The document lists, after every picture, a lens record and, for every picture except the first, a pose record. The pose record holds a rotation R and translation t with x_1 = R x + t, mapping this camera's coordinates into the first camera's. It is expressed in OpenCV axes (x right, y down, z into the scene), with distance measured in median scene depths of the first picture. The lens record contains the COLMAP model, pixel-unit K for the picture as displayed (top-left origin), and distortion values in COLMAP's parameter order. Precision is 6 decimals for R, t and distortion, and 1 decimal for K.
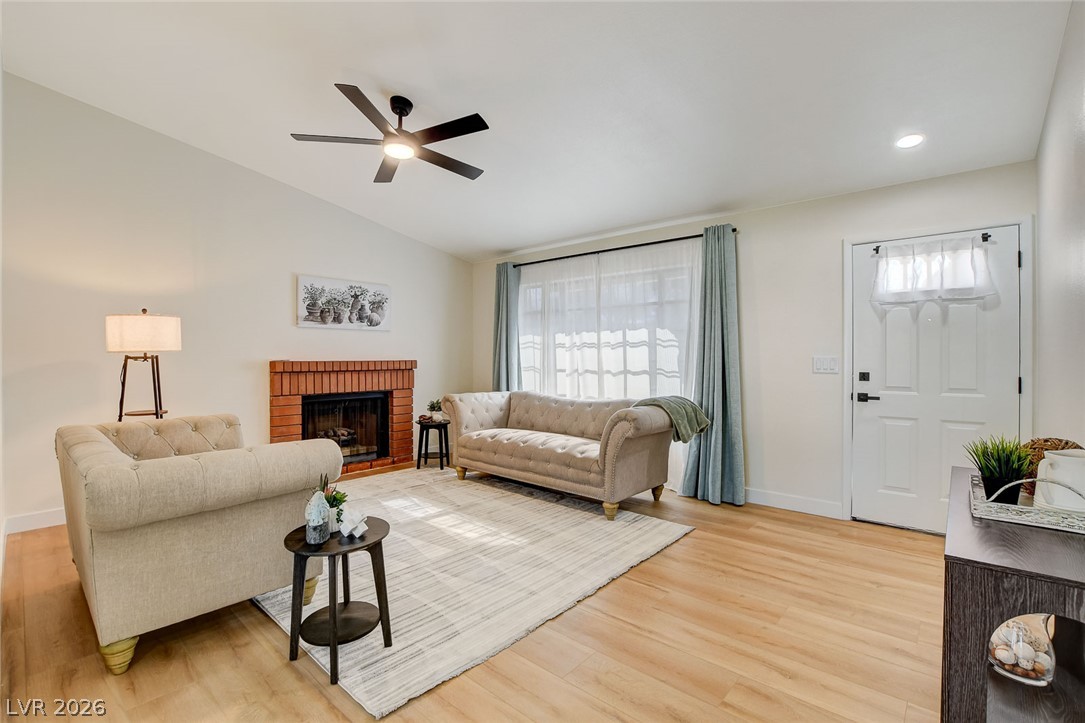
lens RADIAL K [[490.7, 0, 524.3], [0, 490.7, 361.3], [0, 0, 1]] dist [-0.035696, -0.000081]
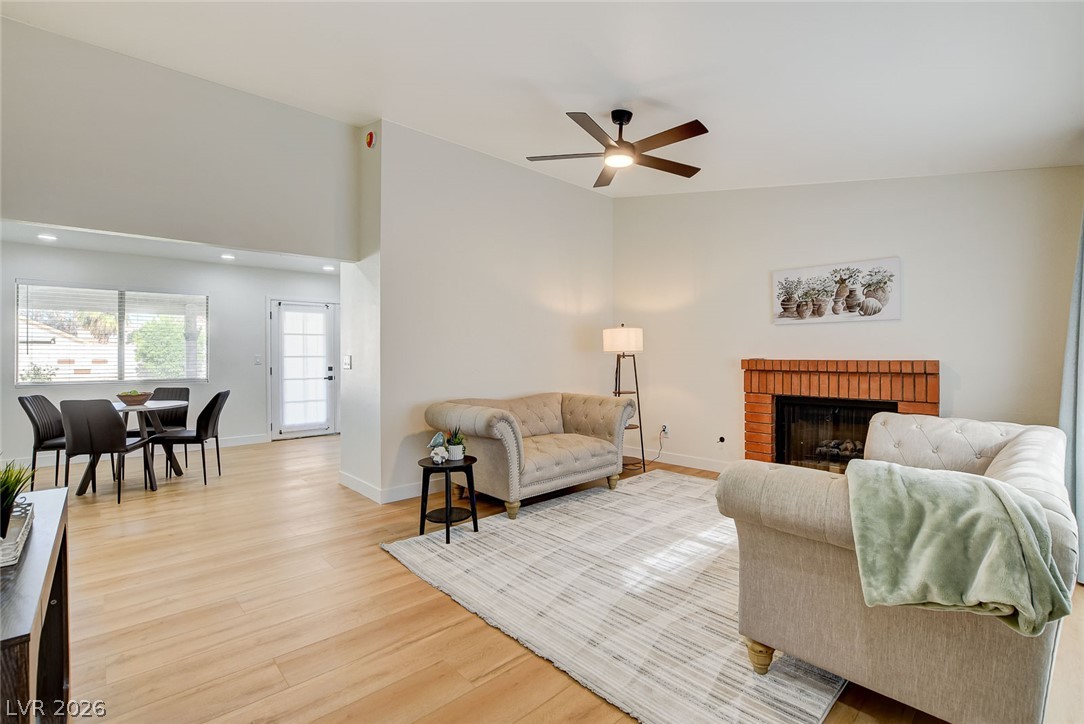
lens RADIAL K [[480.6, 0, 543.1], [0, 480.6, 353.8], [0, 0, 1]] dist [-0.021356, 0.001099]
pose [[-0.073630, -0.001534, -0.997284, 0.523386], [-0.007503, 0.999971, -0.000984, -0.007642], [0.997257, 0.007411, -0.073639, 0.603948]]
